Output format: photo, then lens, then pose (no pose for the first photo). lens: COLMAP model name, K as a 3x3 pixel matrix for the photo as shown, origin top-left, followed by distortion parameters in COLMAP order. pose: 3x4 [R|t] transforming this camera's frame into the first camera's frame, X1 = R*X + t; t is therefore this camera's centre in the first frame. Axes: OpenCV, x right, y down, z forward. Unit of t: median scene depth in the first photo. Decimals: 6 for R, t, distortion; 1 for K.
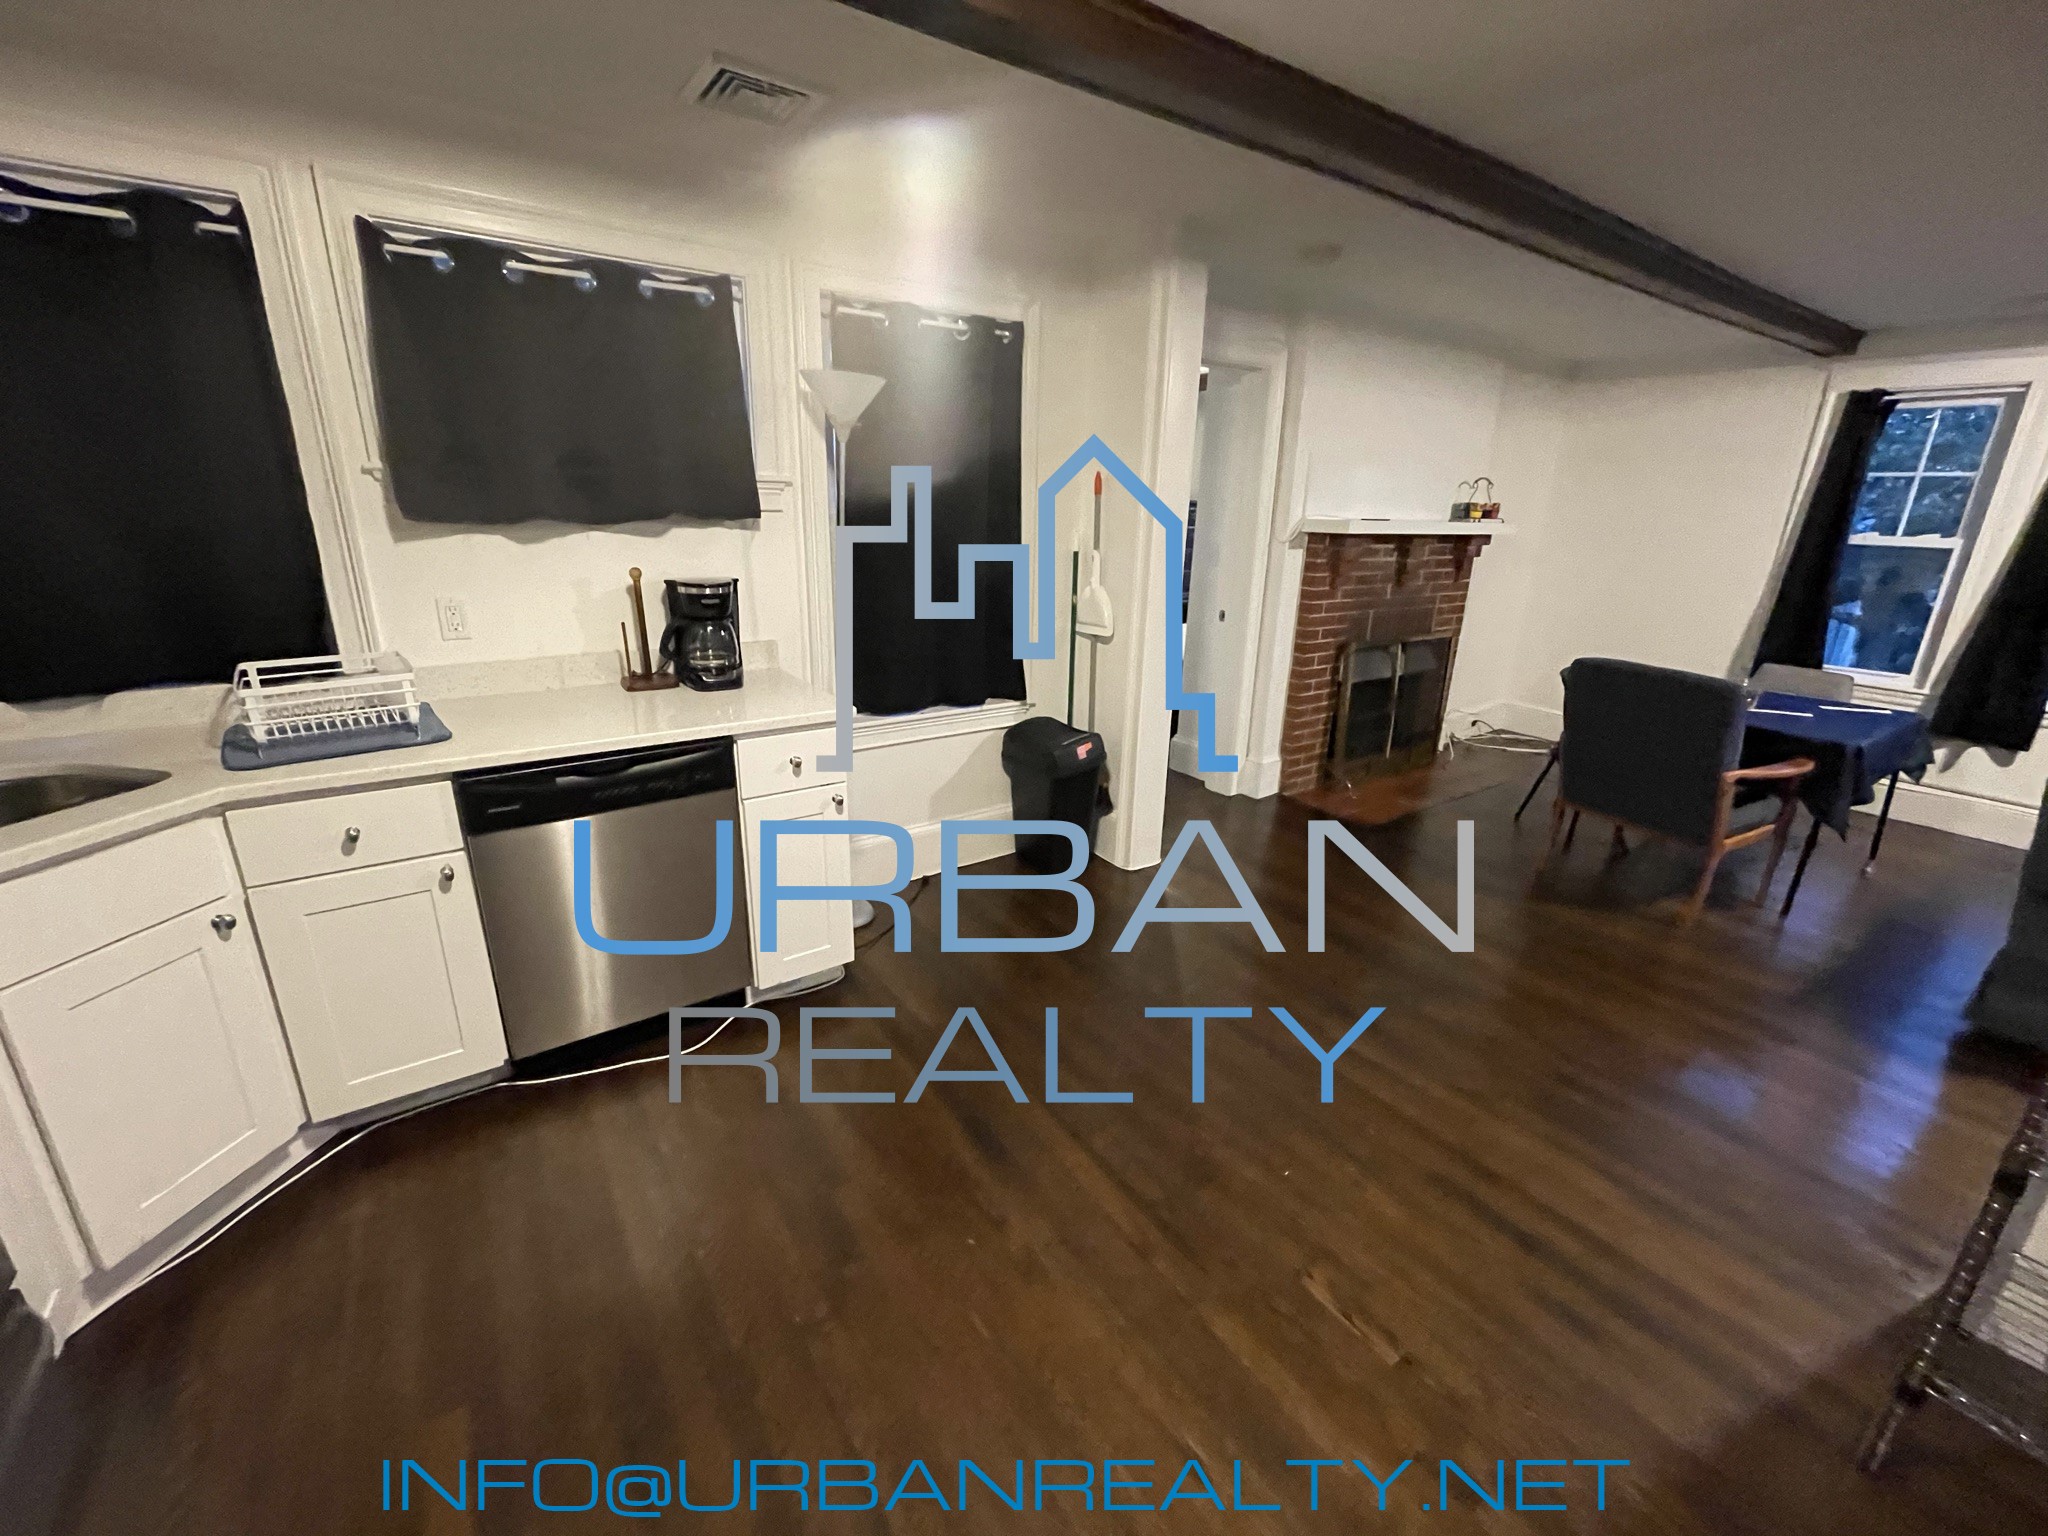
lens RADIAL K [[835.8, 0, 1013.9], [0, 835.8, 759.6], [0, 0, 1]] dist [0.002868, 0.000214]
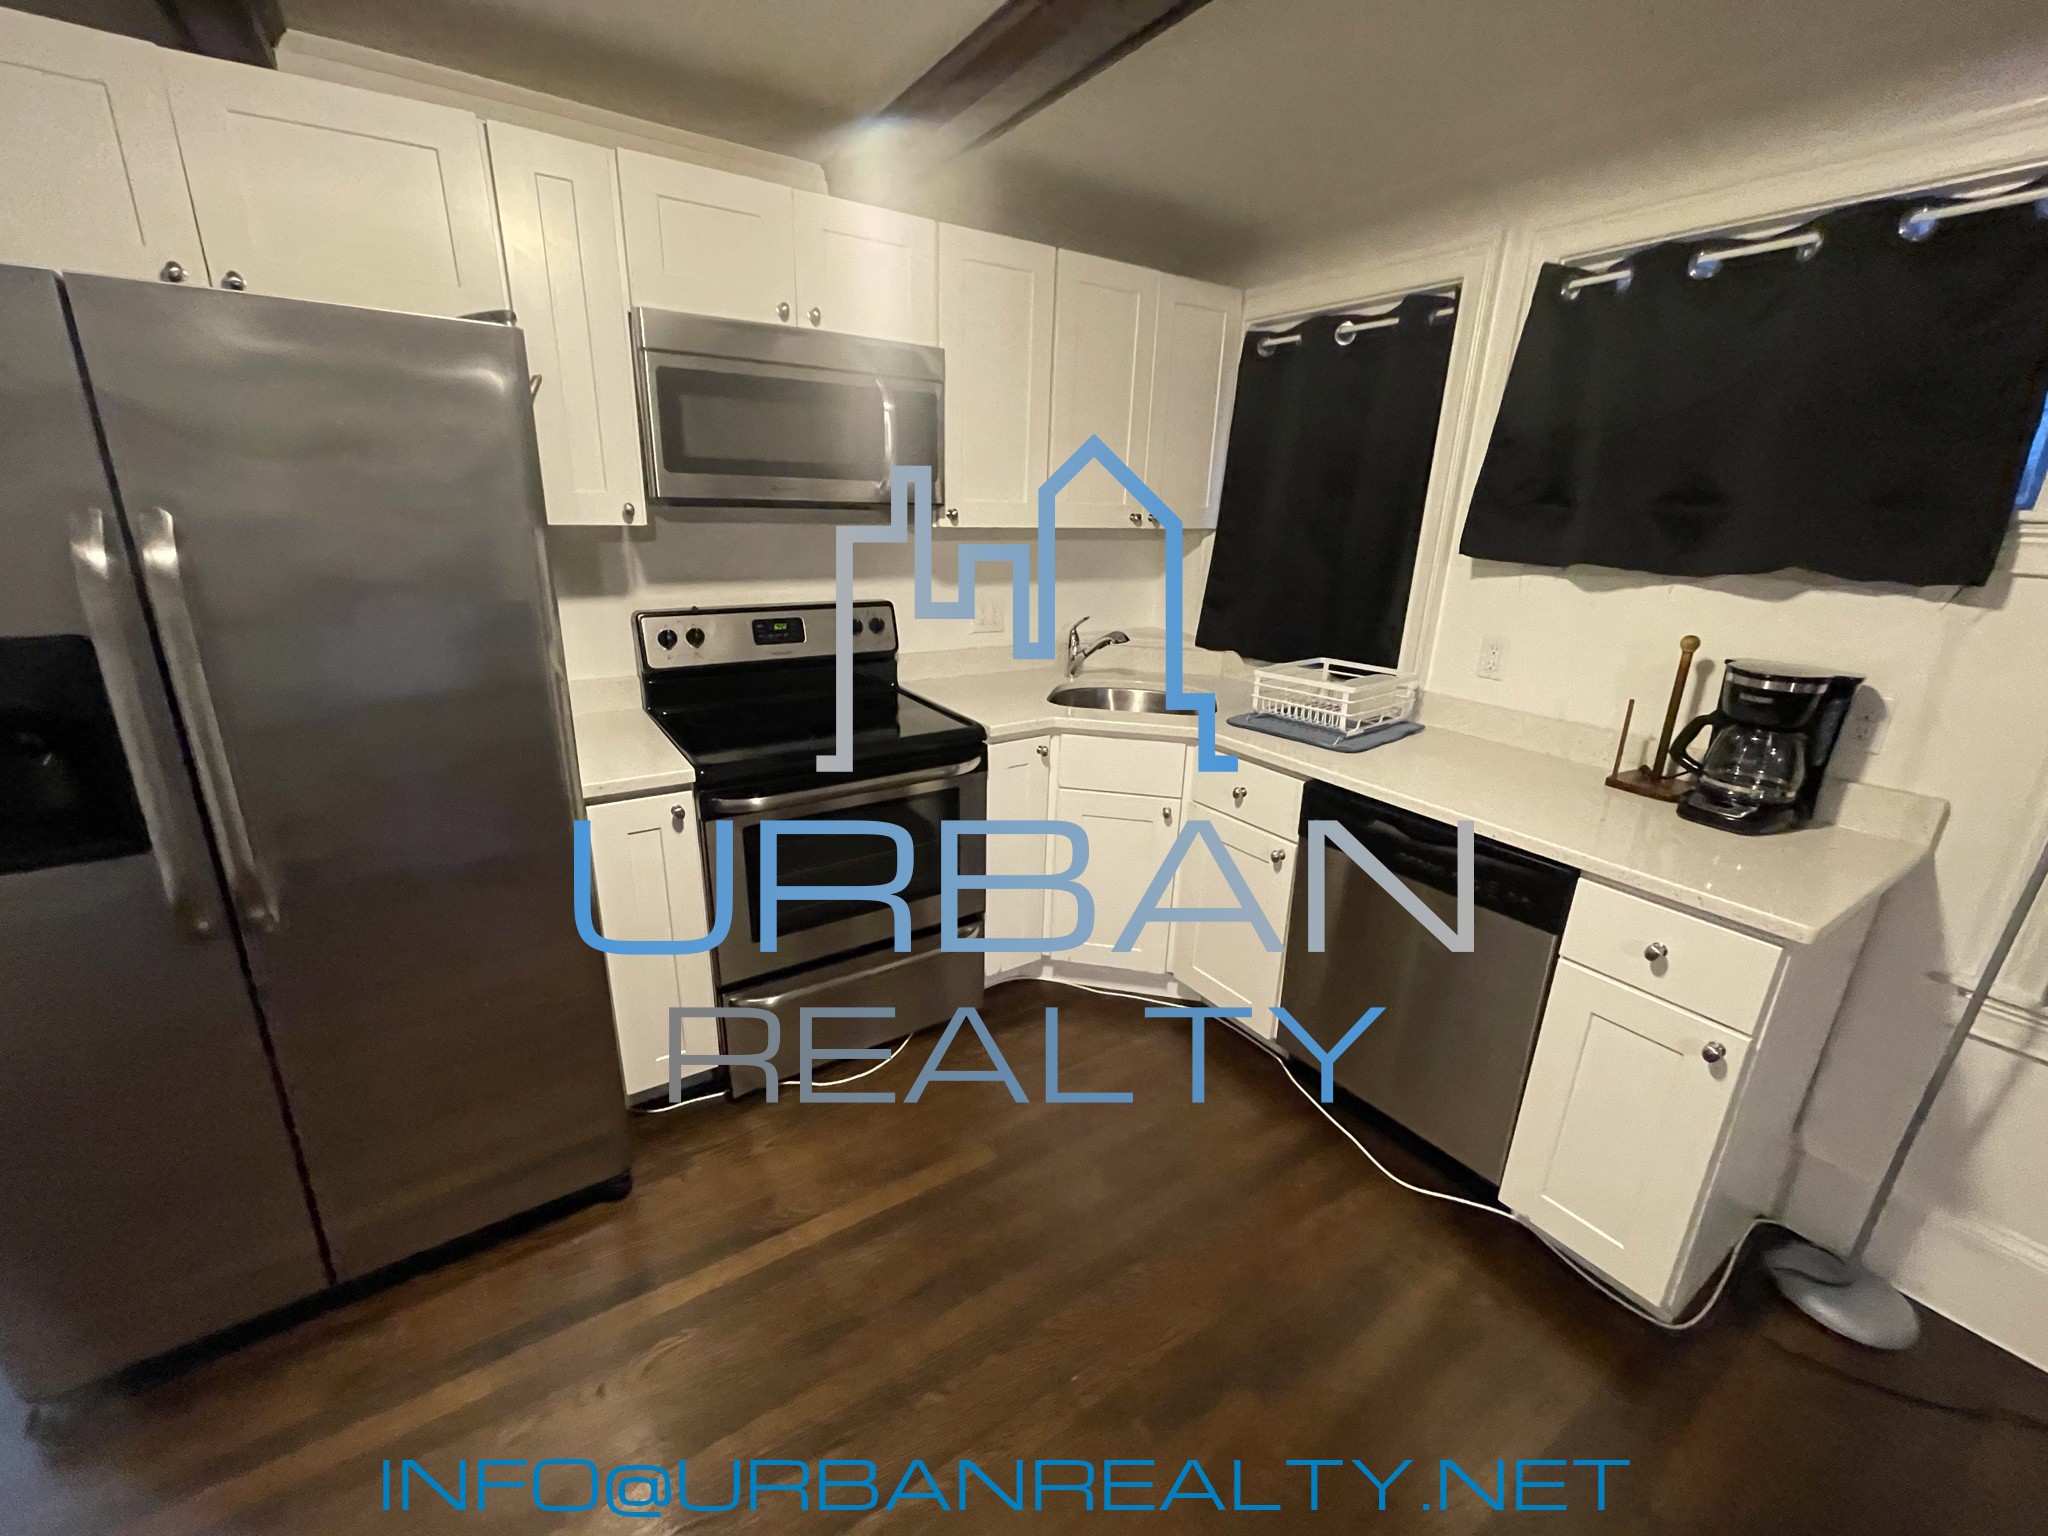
lens RADIAL K [[835.8, 0, 1017.3], [0, 835.8, 762.3], [0, 0, 1]] dist [0.002868, 0.000214]
pose [[-0.026781, 0.275391, -0.960959, 0.356082], [-0.330709, 0.904733, 0.268495, -0.151404], [0.943353, 0.324989, 0.066845, 0.495298]]
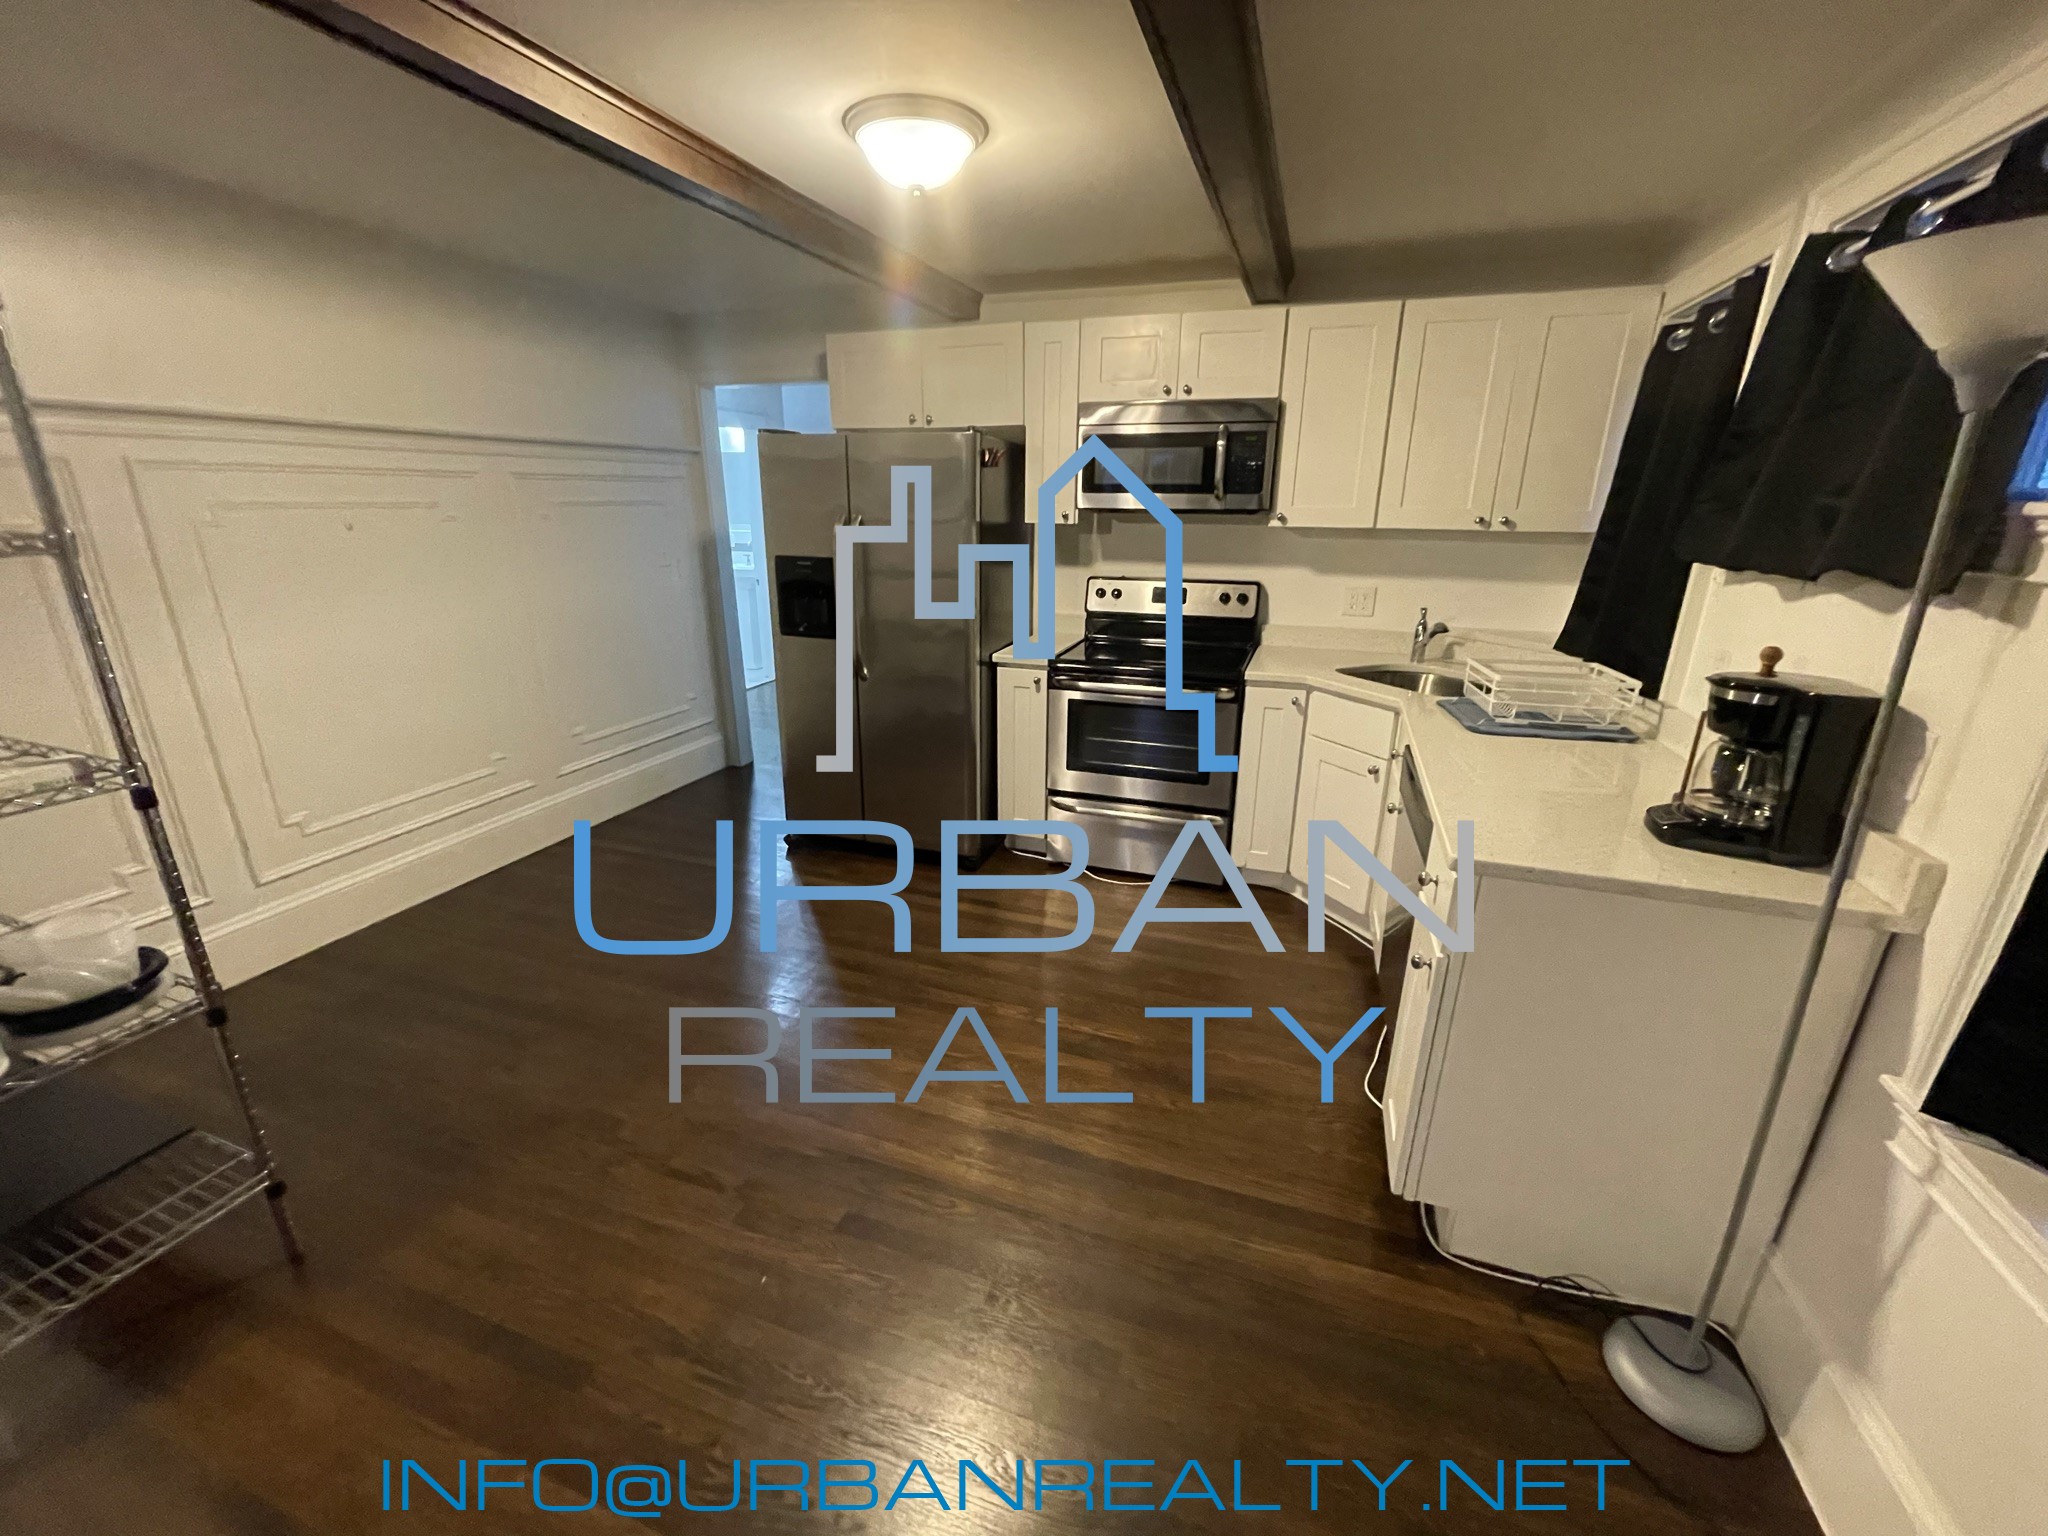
lens RADIAL K [[835.8, 0, 1018.4], [0, 835.8, 773.8], [0, 0, 1]] dist [0.002868, 0.000214]
pose [[-0.815447, 0.153596, -0.558080, 0.490186], [-0.201790, 0.828230, 0.522796, -0.436330], [0.542518, 0.538928, -0.644384, 1.356248]]
